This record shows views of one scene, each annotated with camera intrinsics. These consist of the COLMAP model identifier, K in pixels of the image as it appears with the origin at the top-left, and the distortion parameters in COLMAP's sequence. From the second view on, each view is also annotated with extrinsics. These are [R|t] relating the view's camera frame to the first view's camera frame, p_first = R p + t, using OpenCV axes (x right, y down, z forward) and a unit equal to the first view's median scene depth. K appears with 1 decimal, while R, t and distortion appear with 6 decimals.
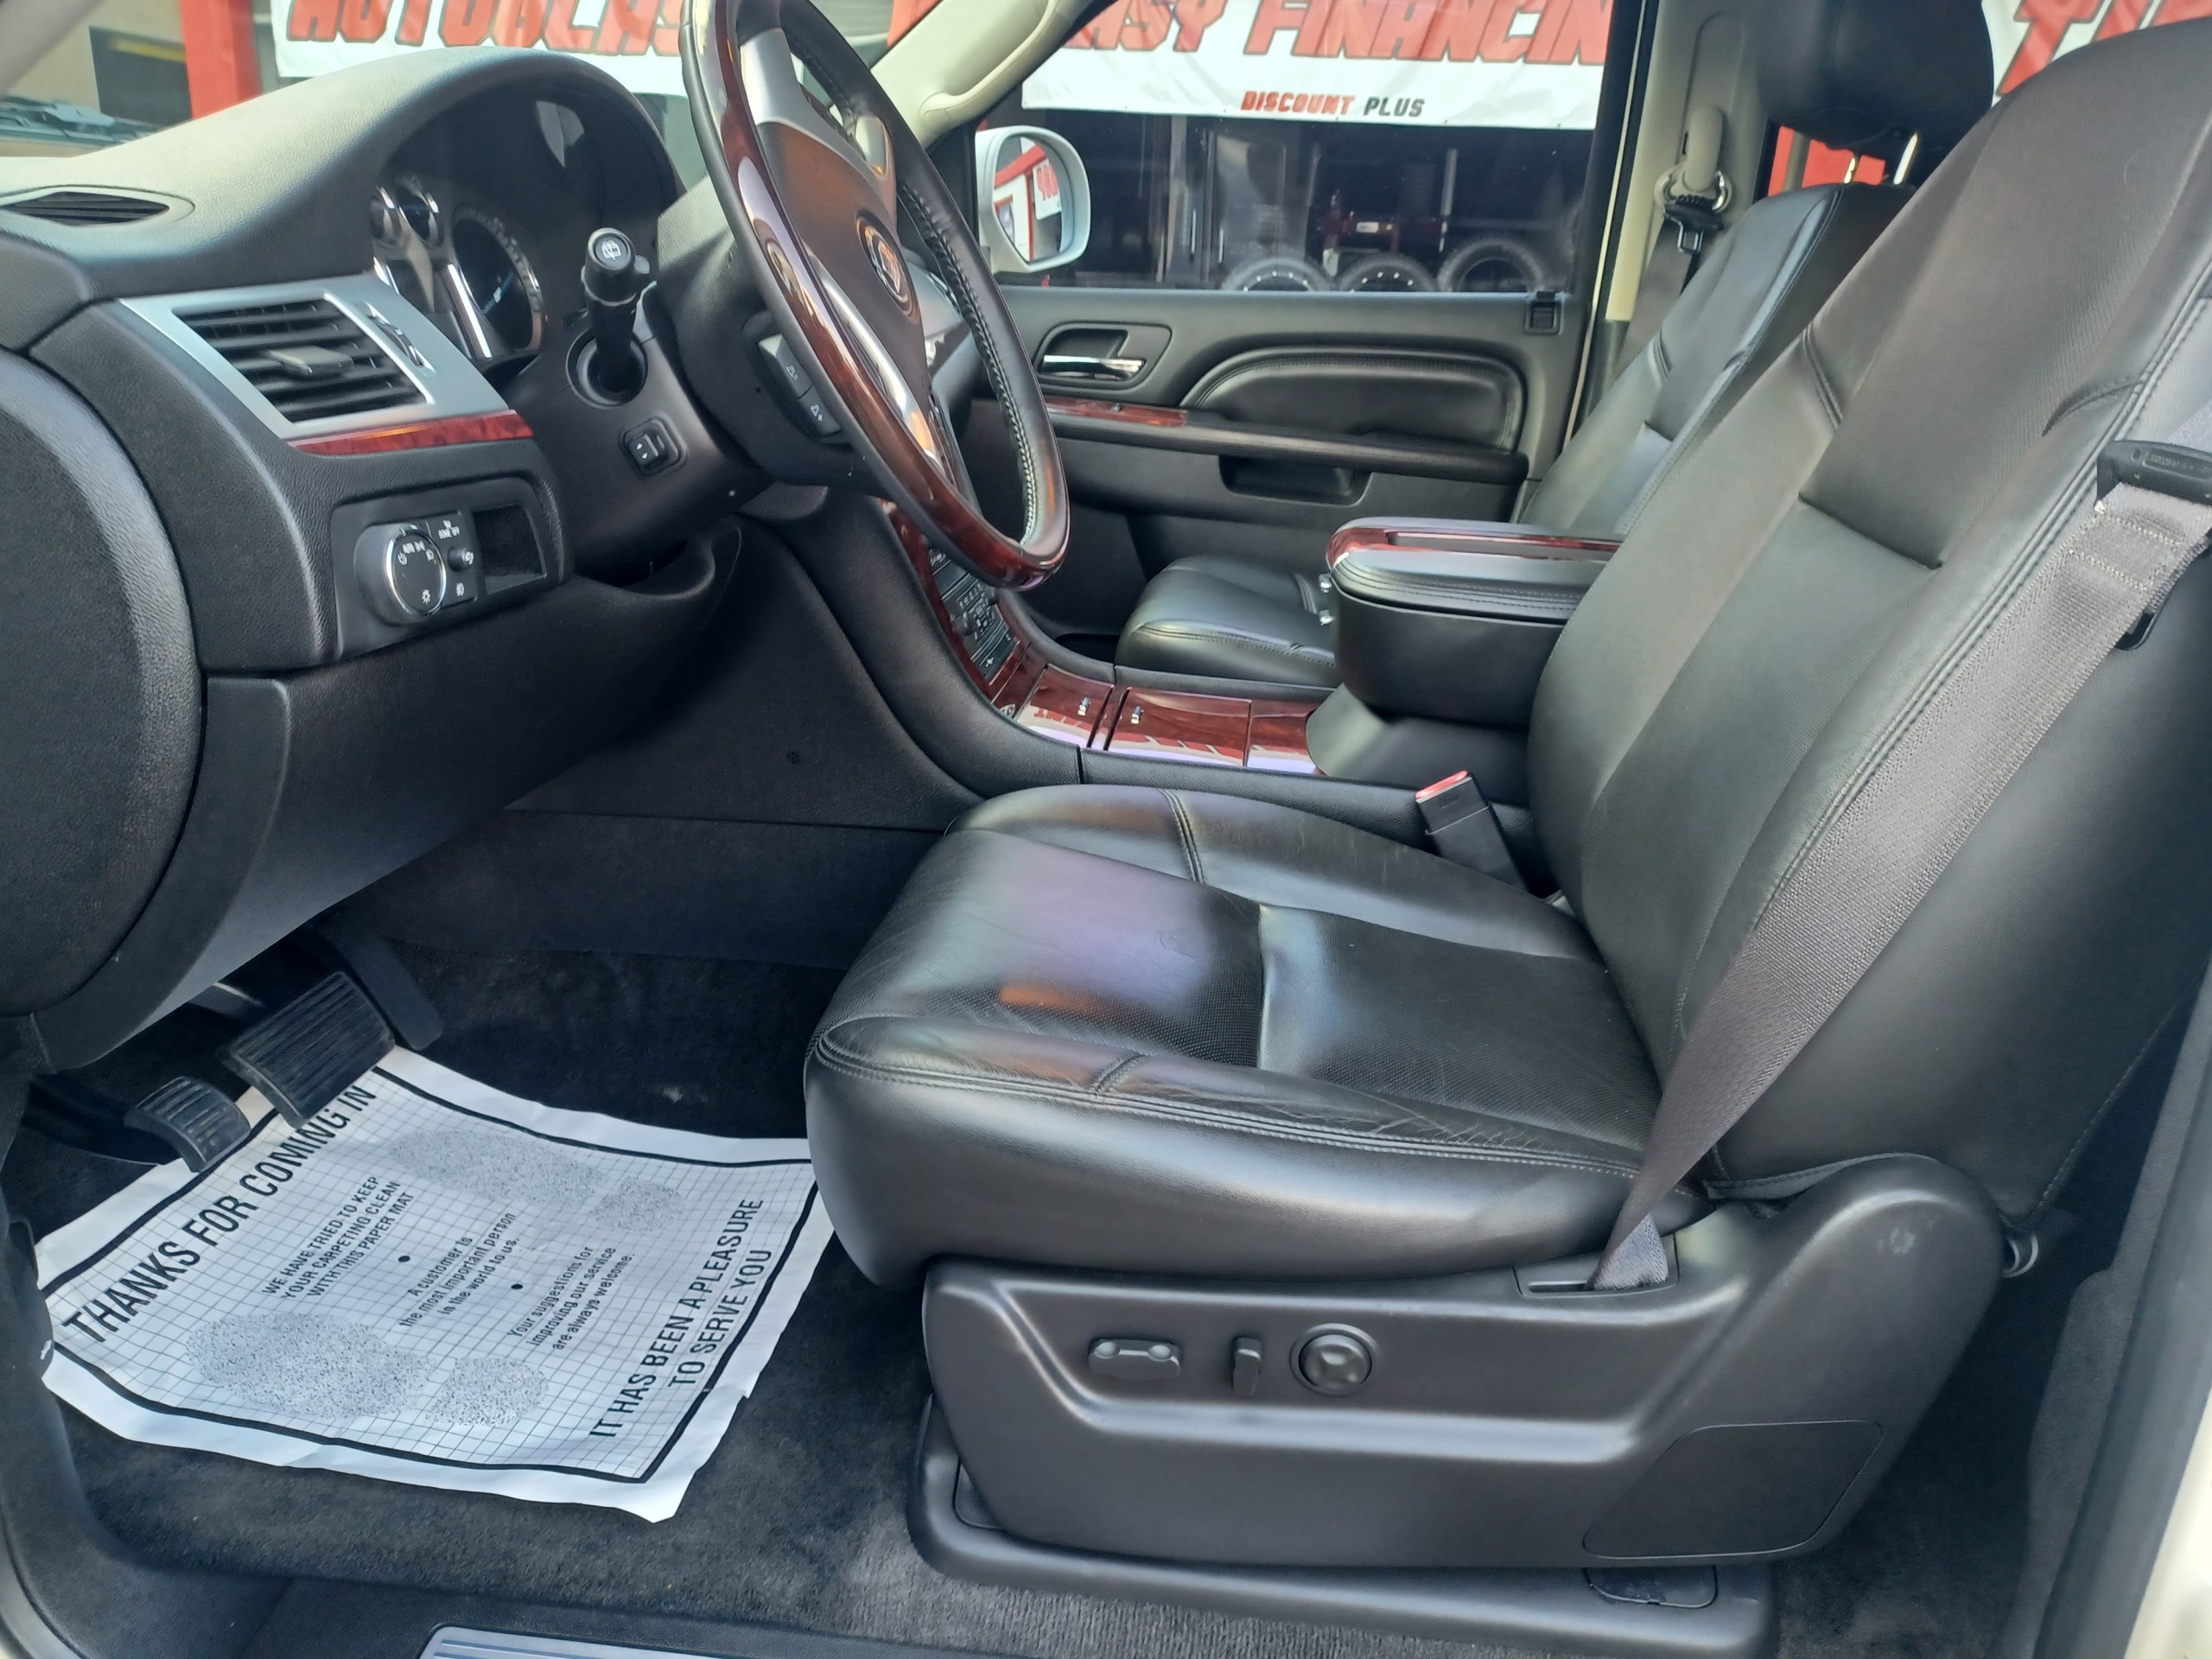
lens RADIAL K [[1622.0, 0, 1093.2], [0, 1622.0, 849.2], [0, 0, 1]] dist [0.033925, -0.013004]
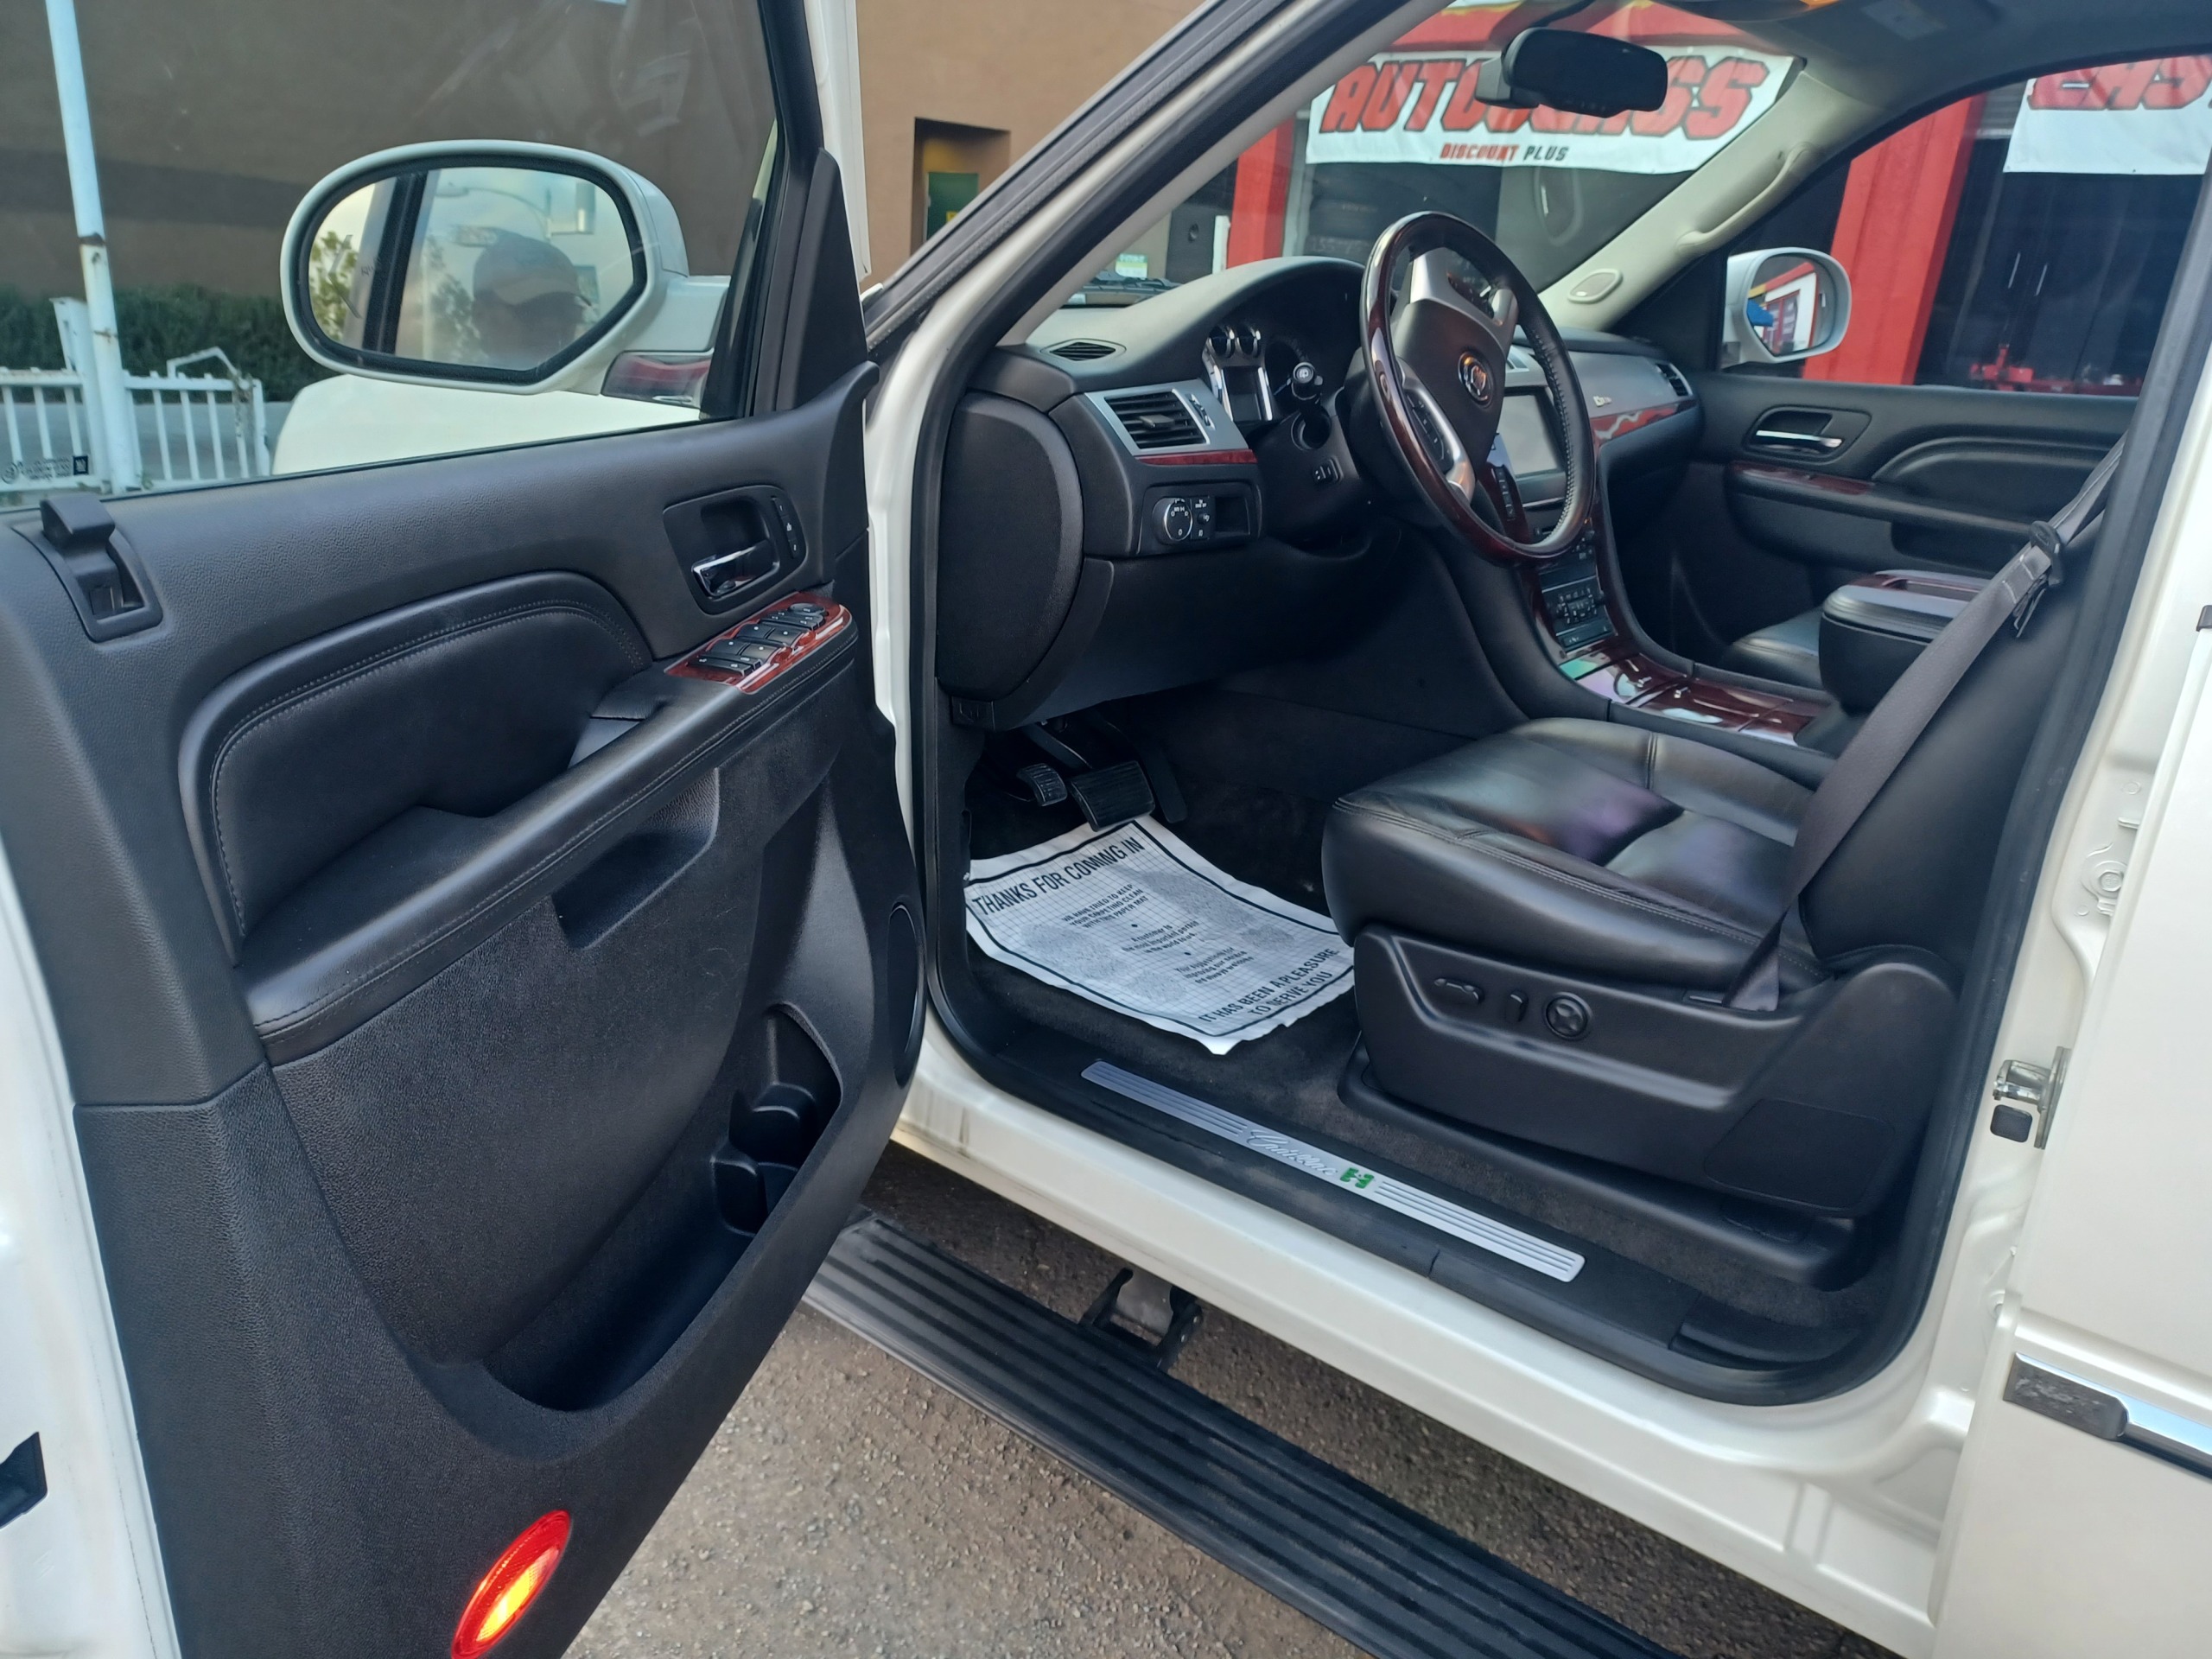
lens RADIAL K [[1622.0, 0, 1098.8], [0, 1622.0, 808.8], [0, 0, 1]] dist [0.033925, -0.013004]
pose [[0.853982, 0.170919, -0.491428, 0.379044], [-0.195631, 0.980677, 0.001121, 0.136544], [0.482124, 0.095181, 0.870917, -0.541796]]
